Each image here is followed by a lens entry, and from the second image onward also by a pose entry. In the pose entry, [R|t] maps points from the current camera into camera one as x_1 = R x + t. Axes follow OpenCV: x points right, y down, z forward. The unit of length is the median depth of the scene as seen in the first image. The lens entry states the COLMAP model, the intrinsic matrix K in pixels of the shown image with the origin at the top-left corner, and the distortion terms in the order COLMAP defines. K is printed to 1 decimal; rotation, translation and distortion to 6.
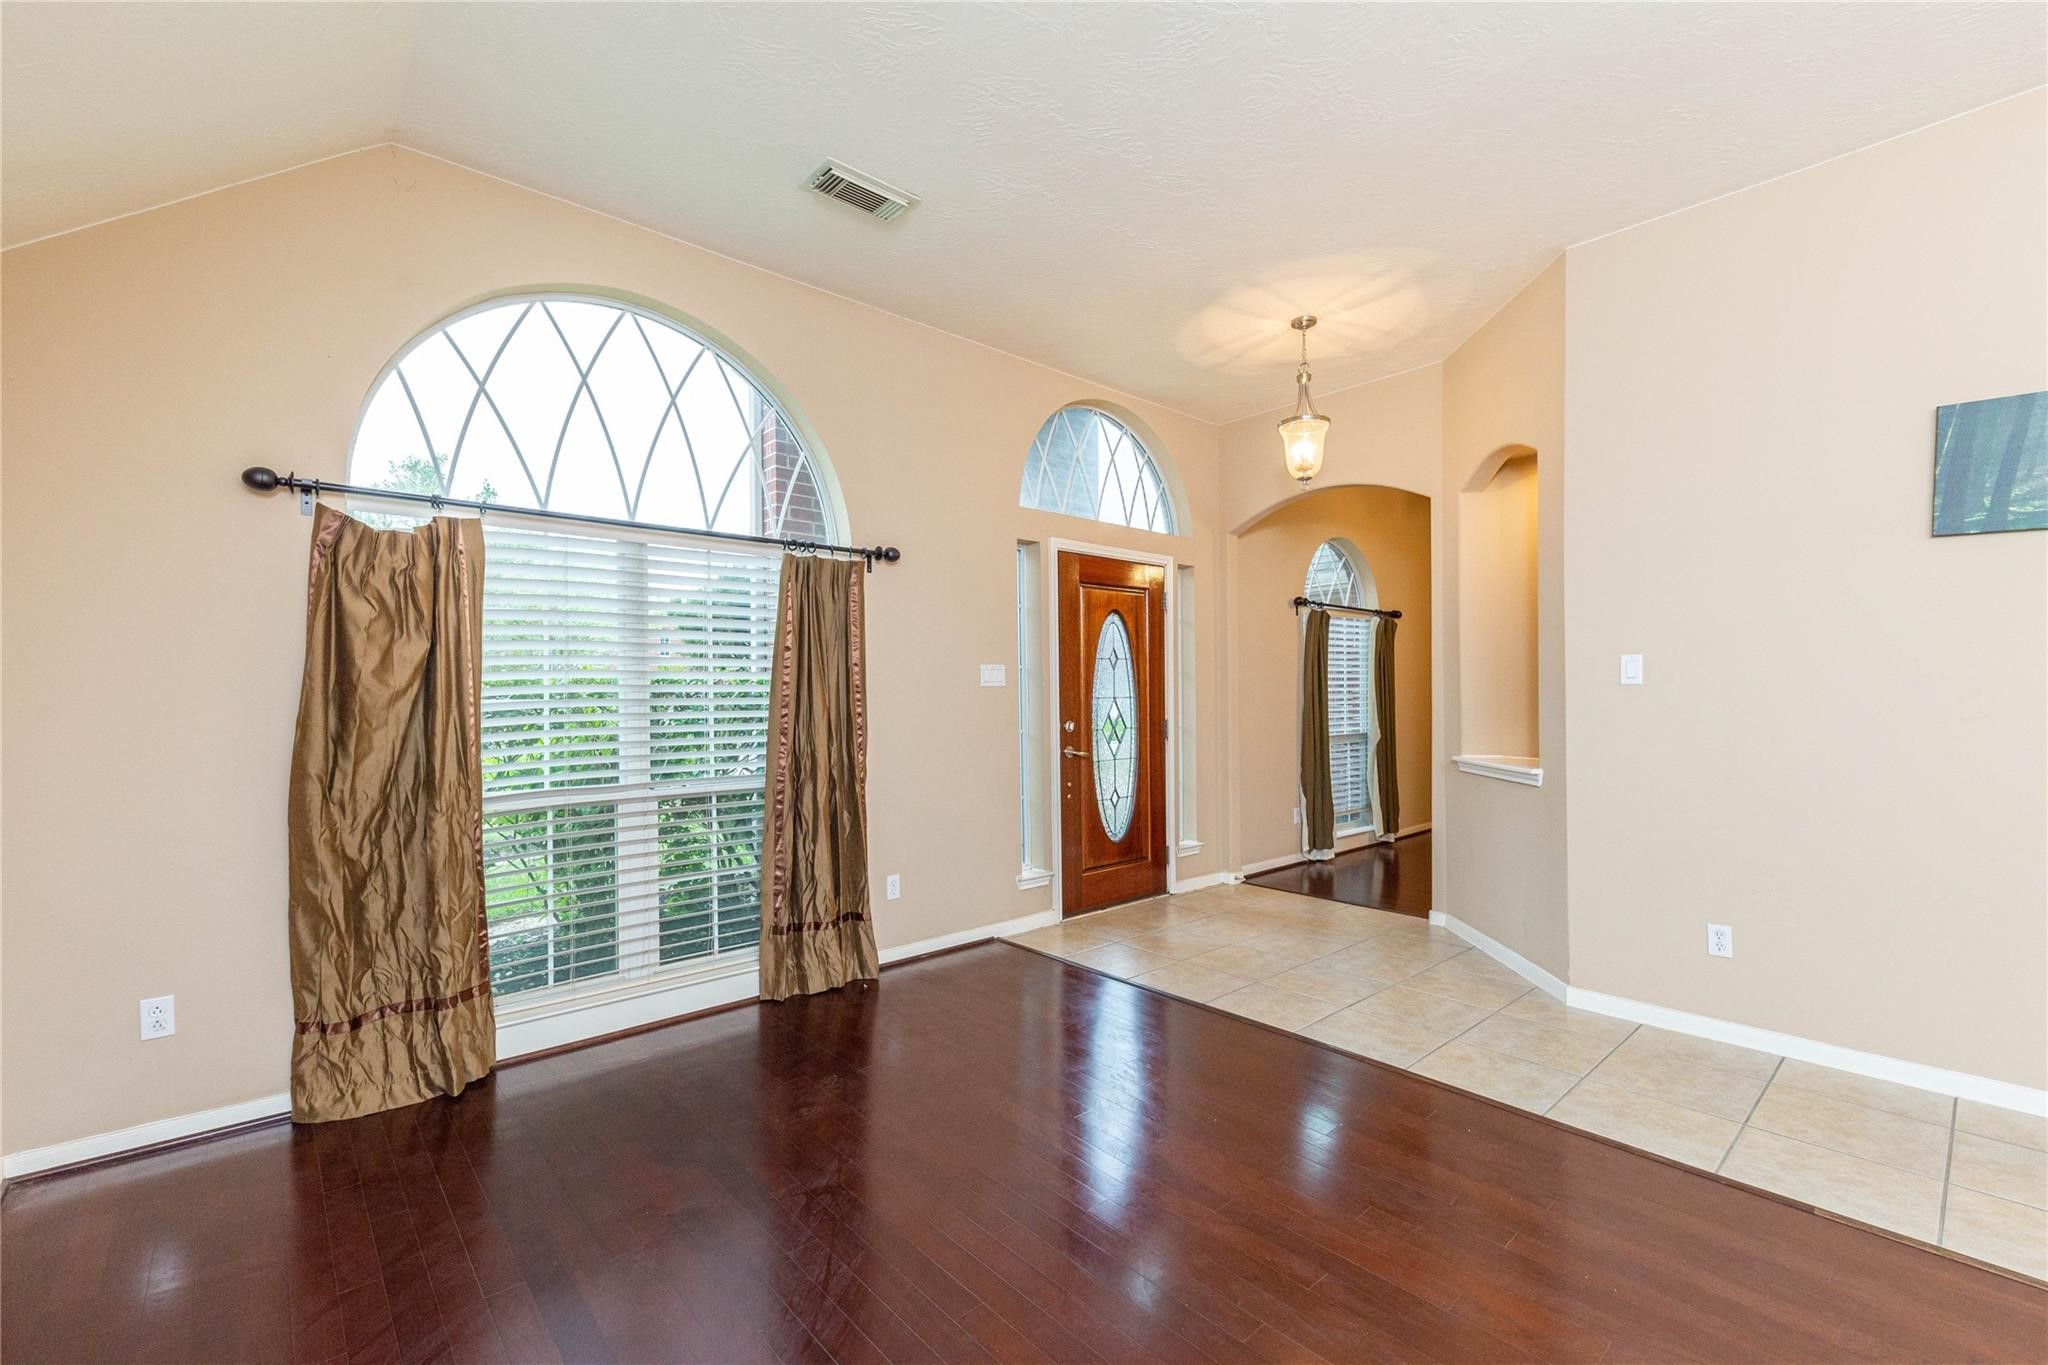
lens RADIAL K [[862.3, 0, 1027.0], [0, 862.3, 689.9], [0, 0, 1]] dist [-0.000322, -0.000346]
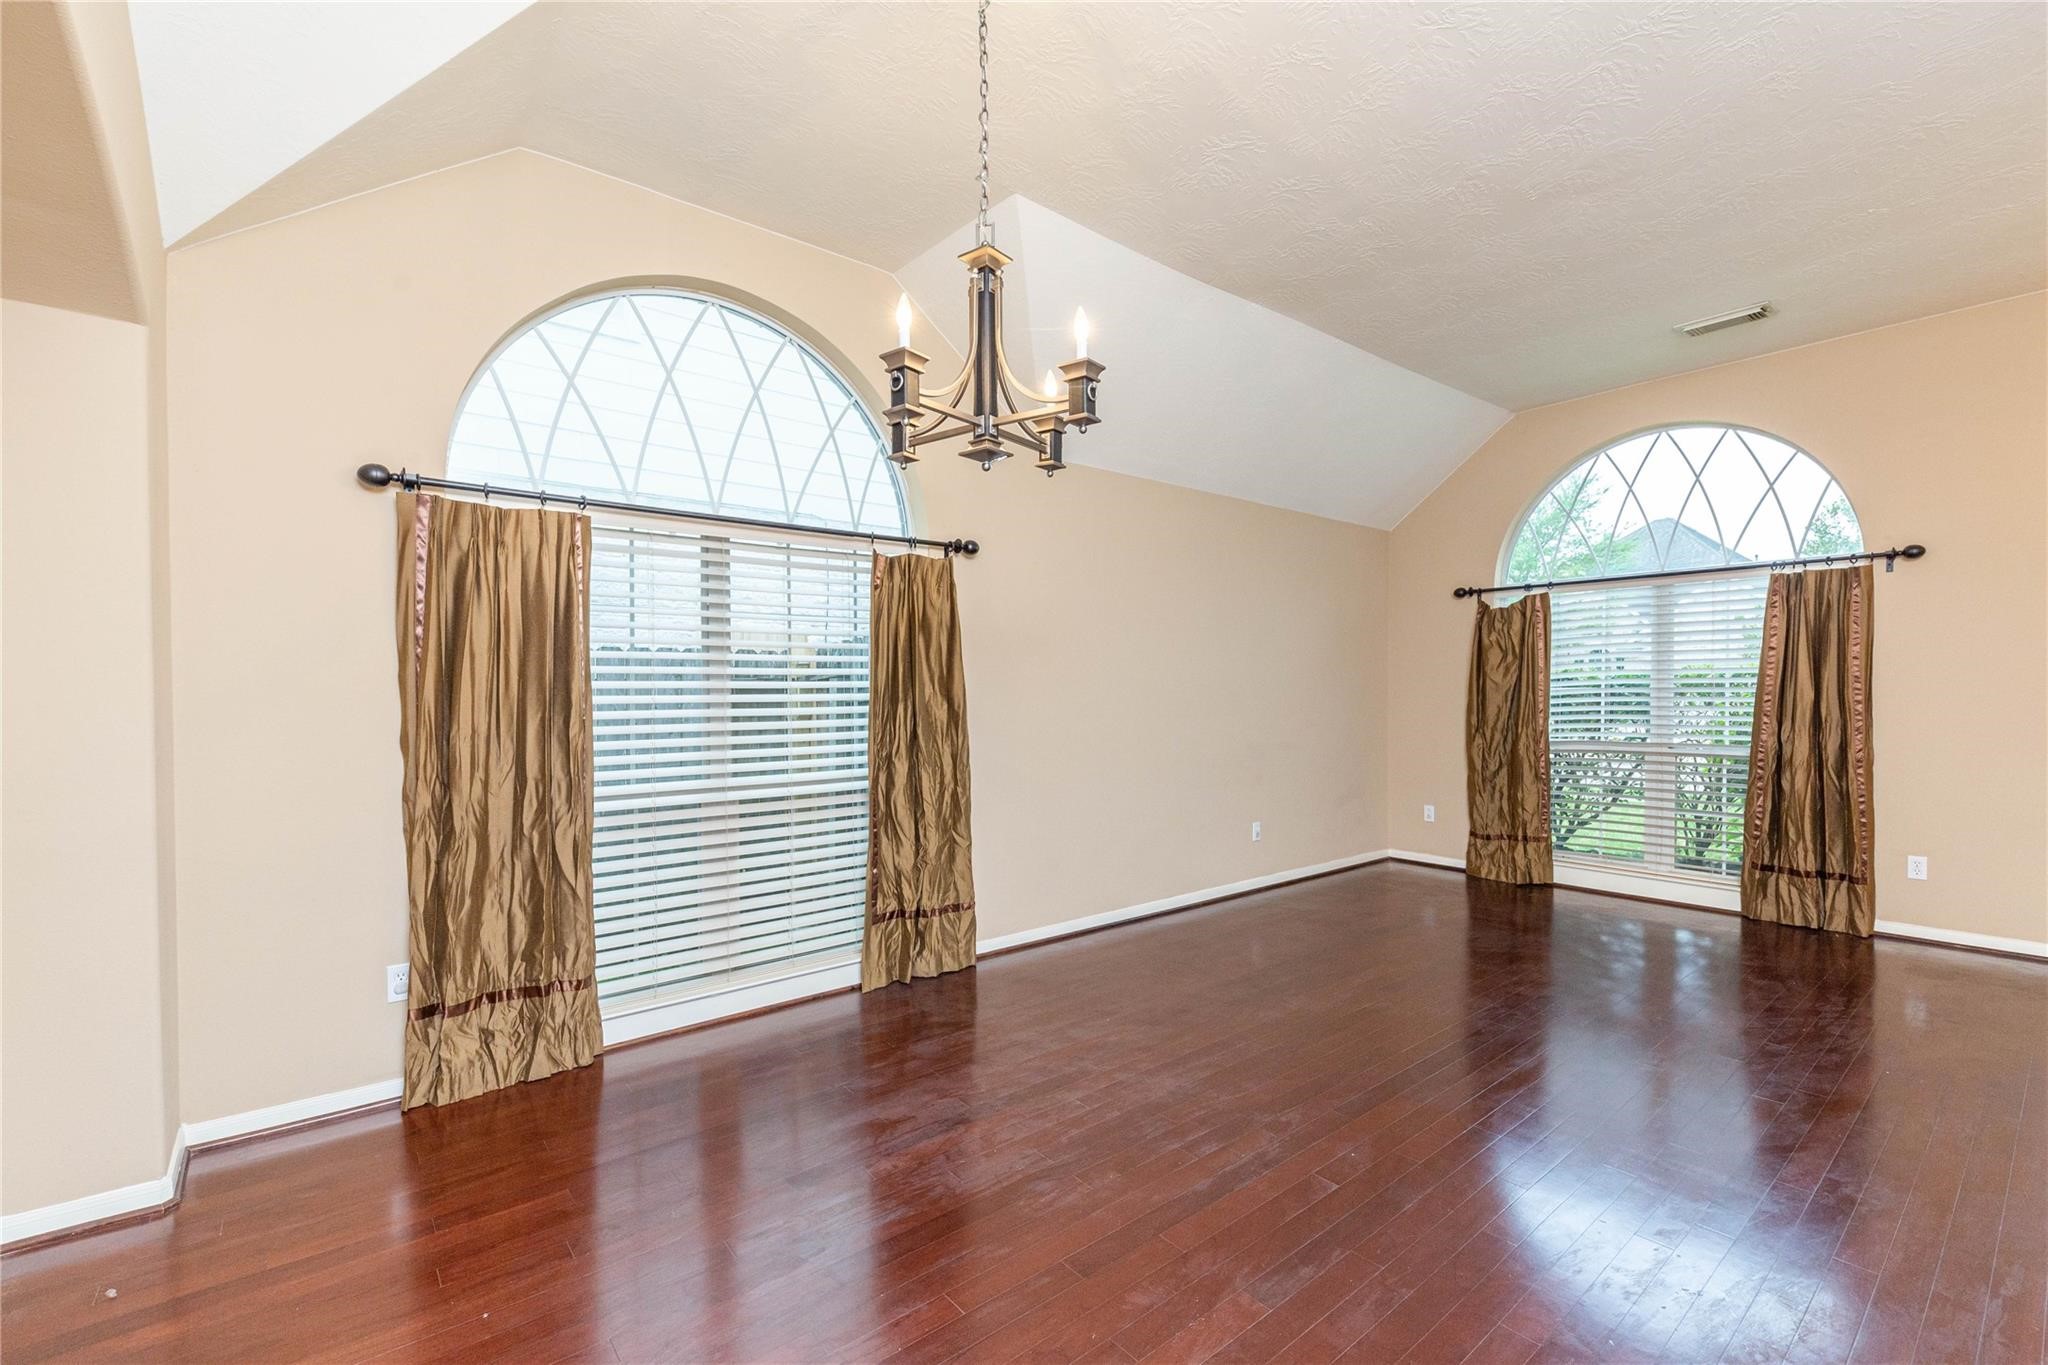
lens RADIAL K [[862.3, 0, 1027.0], [0, 862.3, 689.9], [0, 0, 1]] dist [-0.000322, -0.000346]
pose [[-0.058233, 0.004787, -0.998292, 1.422996], [0.007368, 0.999963, 0.004365, -0.001135], [0.998276, -0.007102, -0.058266, -0.027315]]
